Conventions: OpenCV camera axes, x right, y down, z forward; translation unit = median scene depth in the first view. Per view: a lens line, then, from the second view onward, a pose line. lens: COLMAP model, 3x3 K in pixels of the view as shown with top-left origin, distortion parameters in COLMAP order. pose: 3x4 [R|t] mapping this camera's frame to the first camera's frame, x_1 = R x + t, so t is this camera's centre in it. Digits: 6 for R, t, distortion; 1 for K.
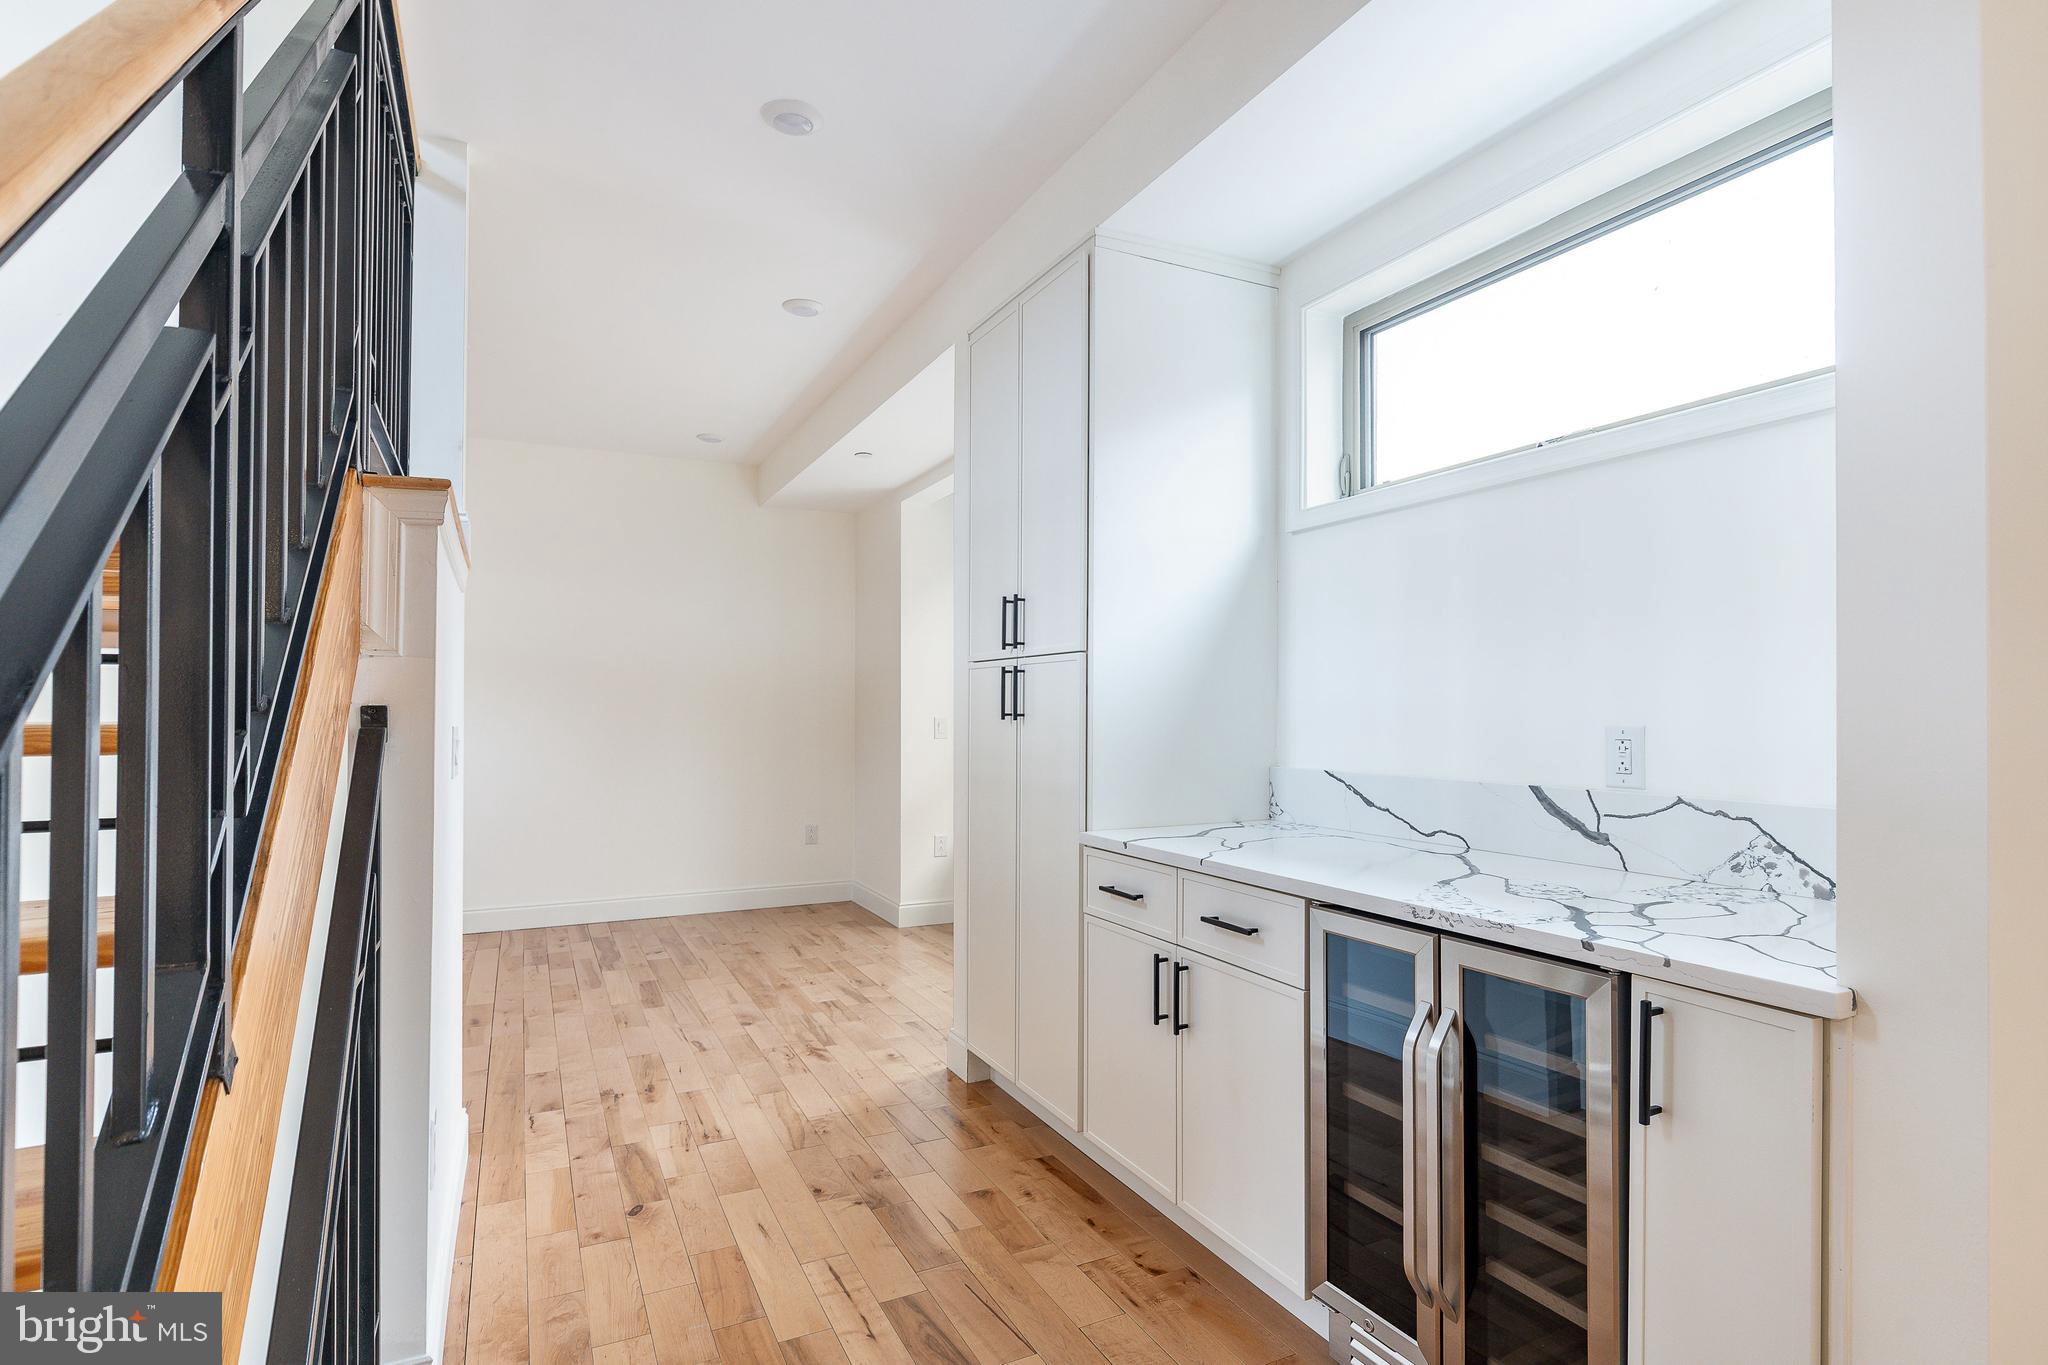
lens RADIAL K [[1028.8, 0, 1031.8], [0, 1028.8, 693.3], [0, 0, 1]] dist [-0.001656, -0.000115]
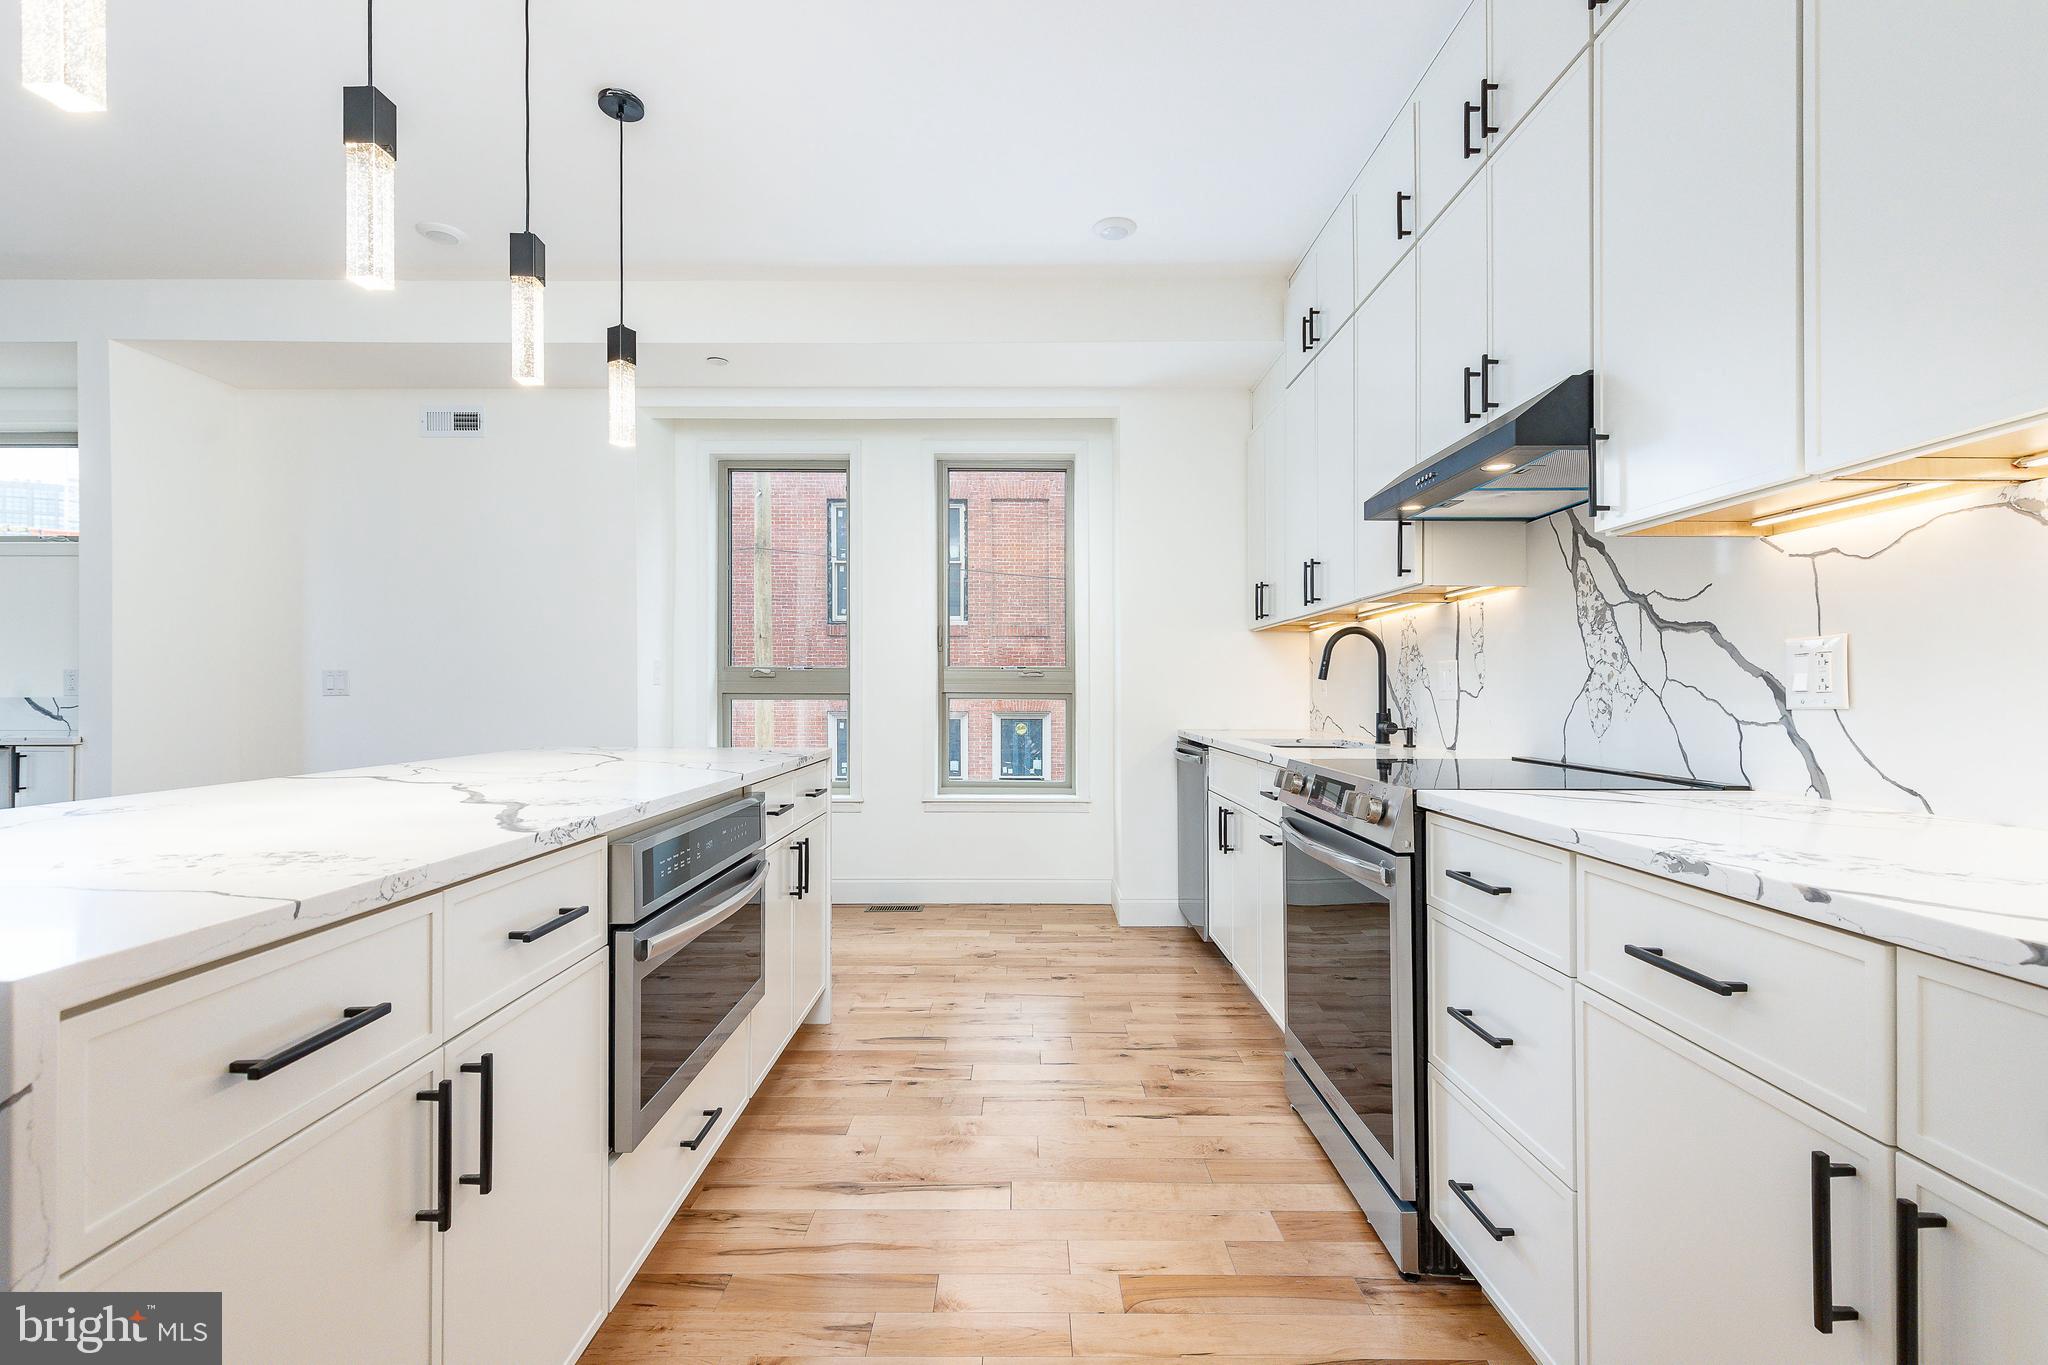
lens RADIAL K [[933.7, 0, 1021.6], [0, 933.7, 685.5], [0, 0, 1]] dist [0.006160, -0.000791]
pose [[0.452062, 0.006723, 0.891961, -0.355422], [-0.016572, 0.999862, 0.000863, 0.027482], [-0.891833, -0.015172, 0.452111, -1.865416]]
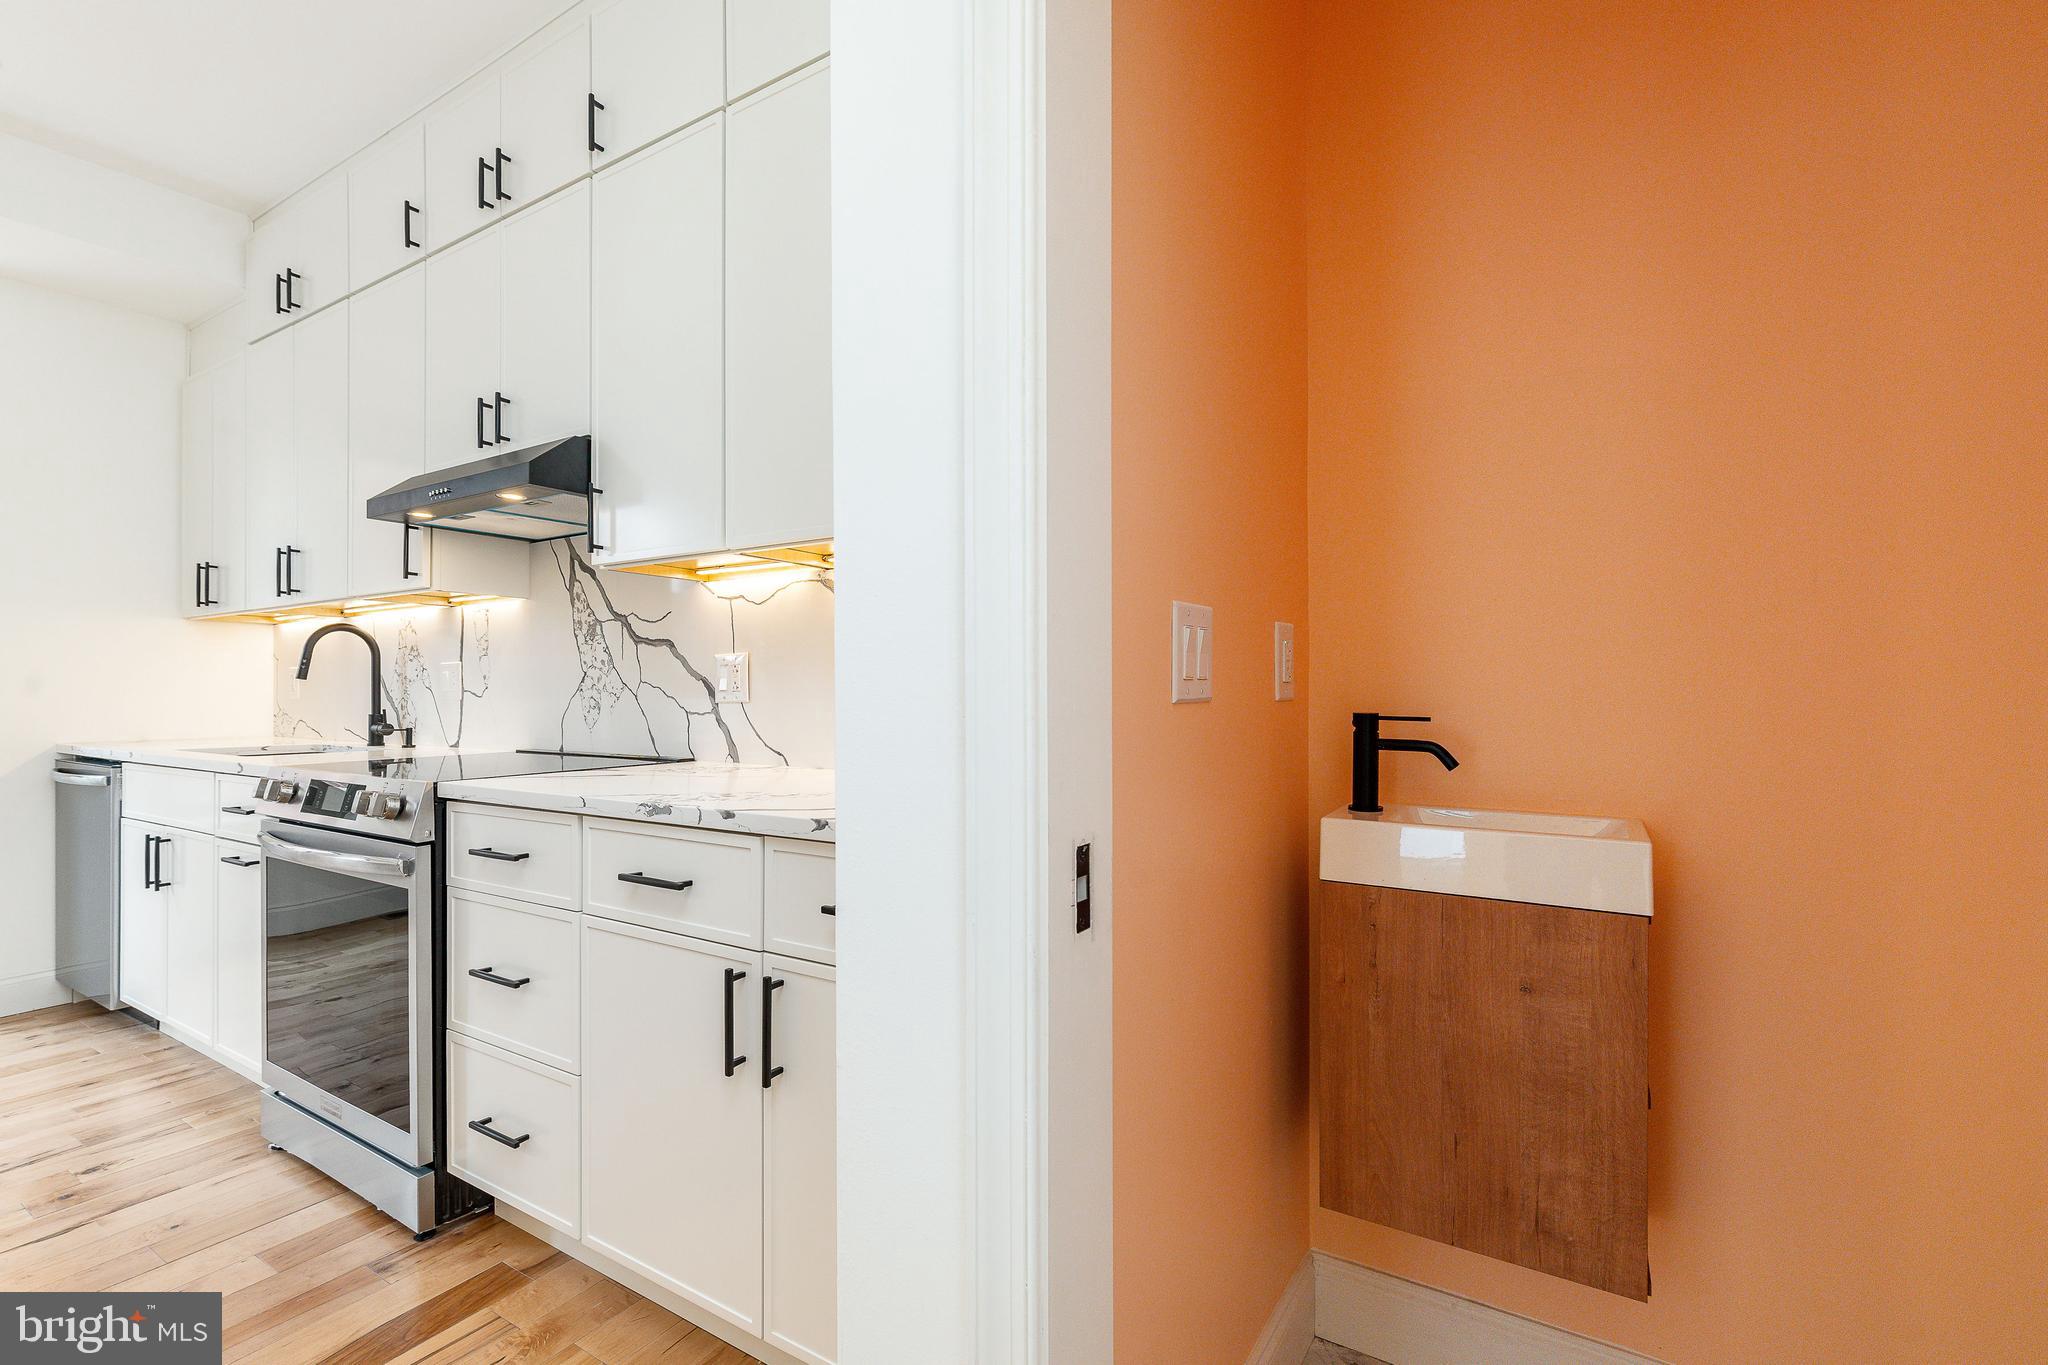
lens RADIAL K [[914.4, 0, 1036.2], [0, 914.4, 674.7], [0, 0, 1]] dist [-0.000996, -0.000506]
pose [[-0.523599, 0.016110, 0.851813, -0.511836], [-0.010584, 0.999621, -0.025411, 0.027252], [-0.851899, -0.022321, -0.523230, -1.833296]]
